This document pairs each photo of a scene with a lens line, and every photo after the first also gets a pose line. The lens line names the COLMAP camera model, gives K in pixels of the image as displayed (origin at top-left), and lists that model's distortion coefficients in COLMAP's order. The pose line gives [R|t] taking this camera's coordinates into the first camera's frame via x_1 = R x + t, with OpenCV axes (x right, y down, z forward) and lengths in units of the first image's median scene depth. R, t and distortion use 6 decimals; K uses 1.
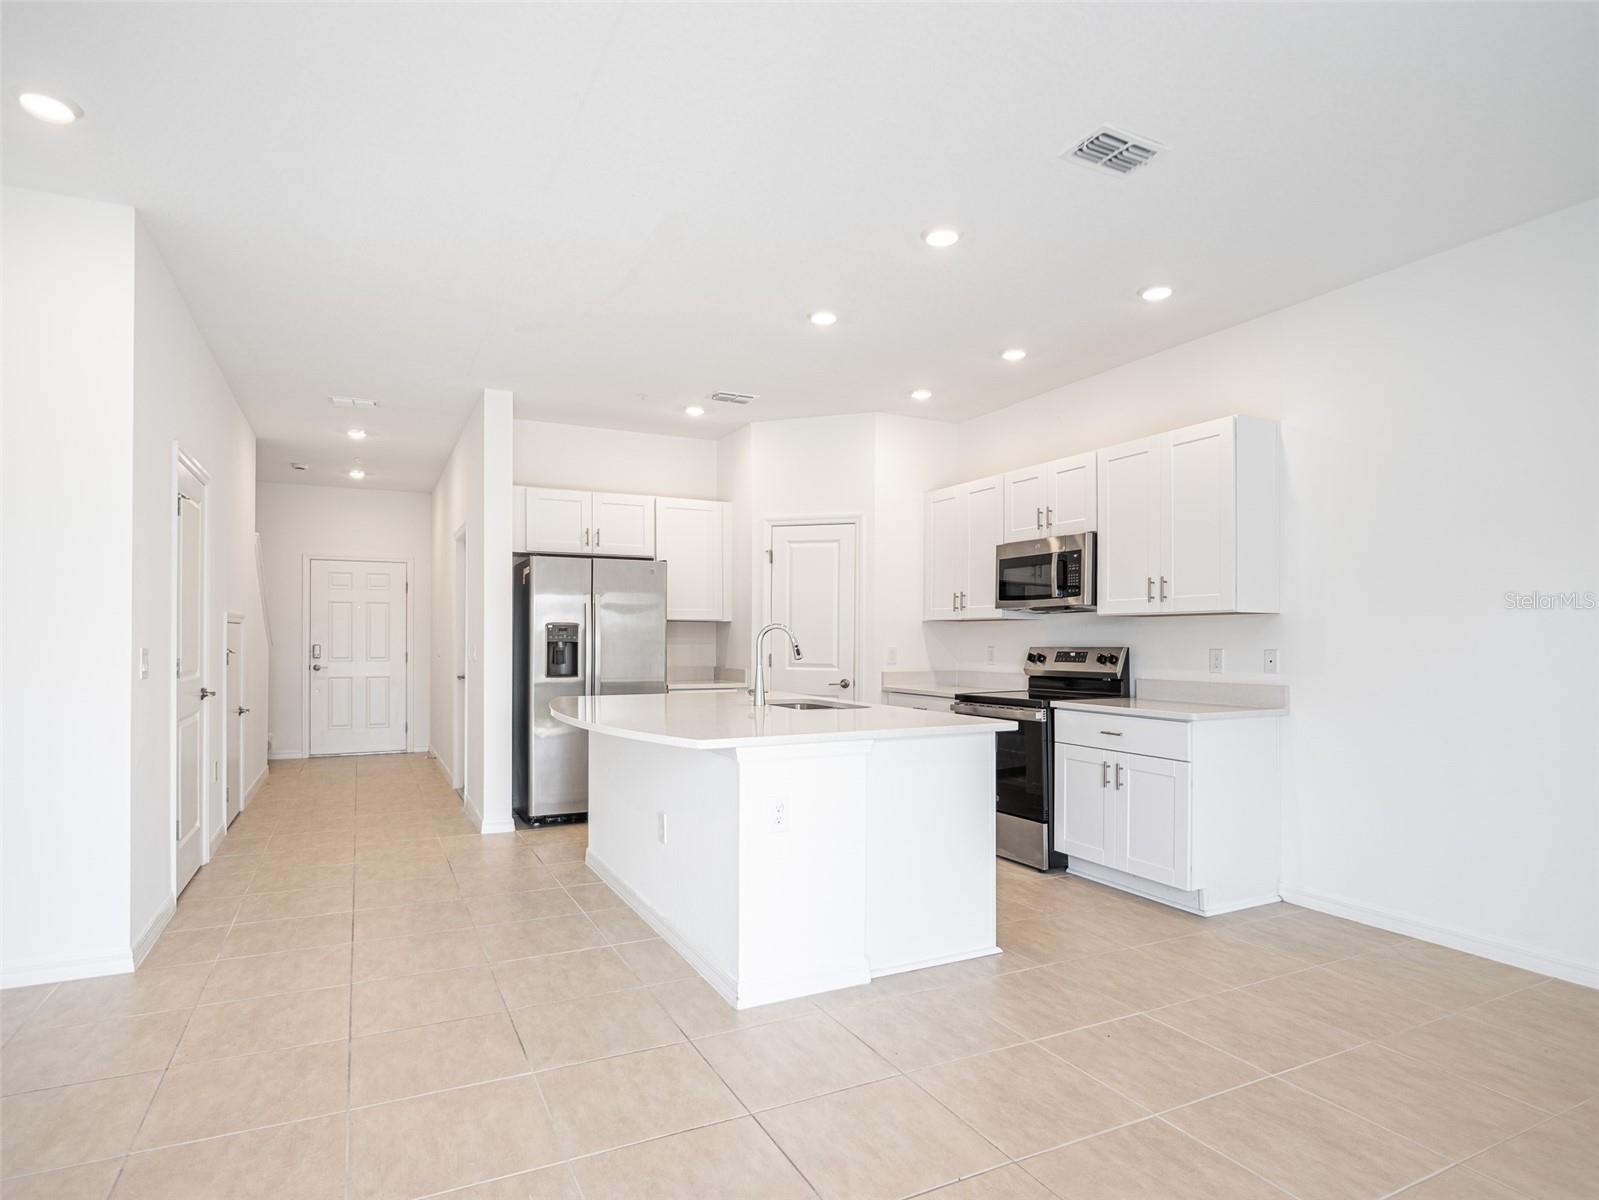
lens RADIAL K [[876.9, 0, 770.2], [0, 876.9, 636.5], [0, 0, 1]] dist [-0.023165, 0.007141]
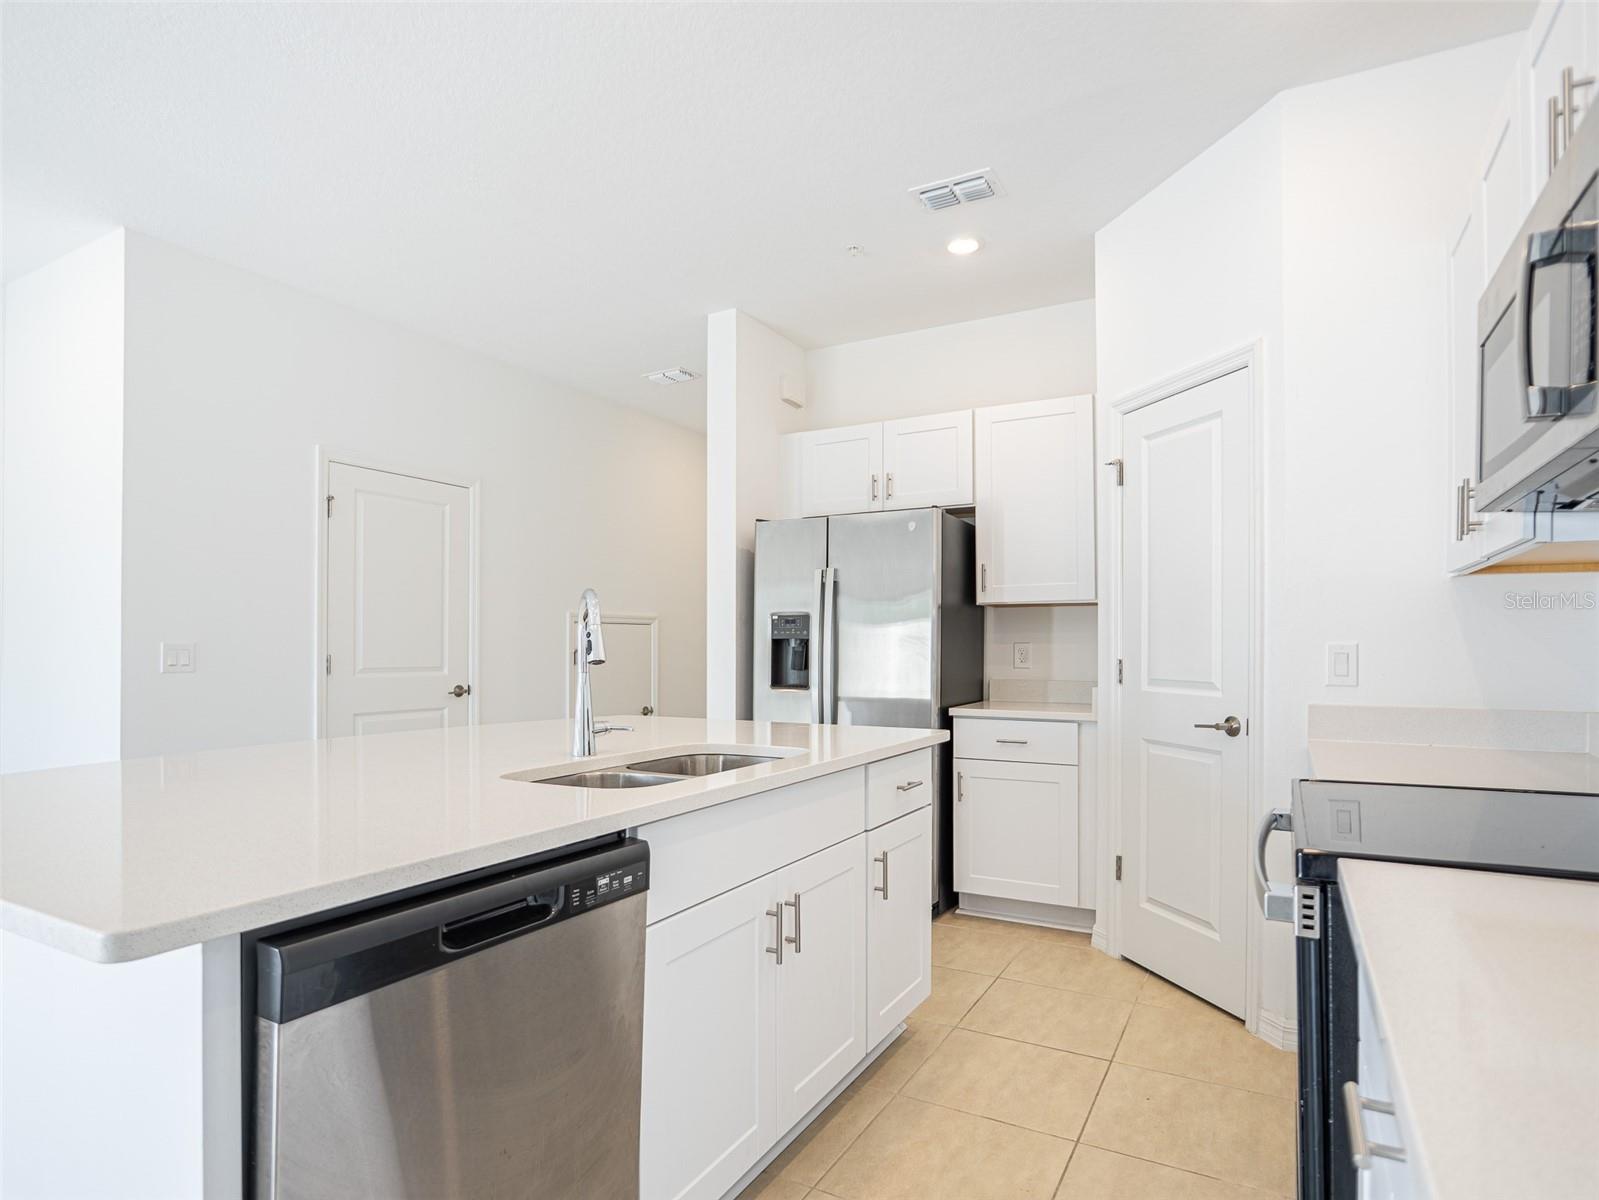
lens RADIAL K [[876.9, 0, 793.4], [0, 876.9, 649.4], [0, 0, 1]] dist [-0.023165, 0.007141]
pose [[0.577904, -0.000384, -0.816105, 0.409331], [0.004567, 0.999986, 0.002764, 0.015315], [0.816092, -0.005324, 0.577897, 0.709078]]
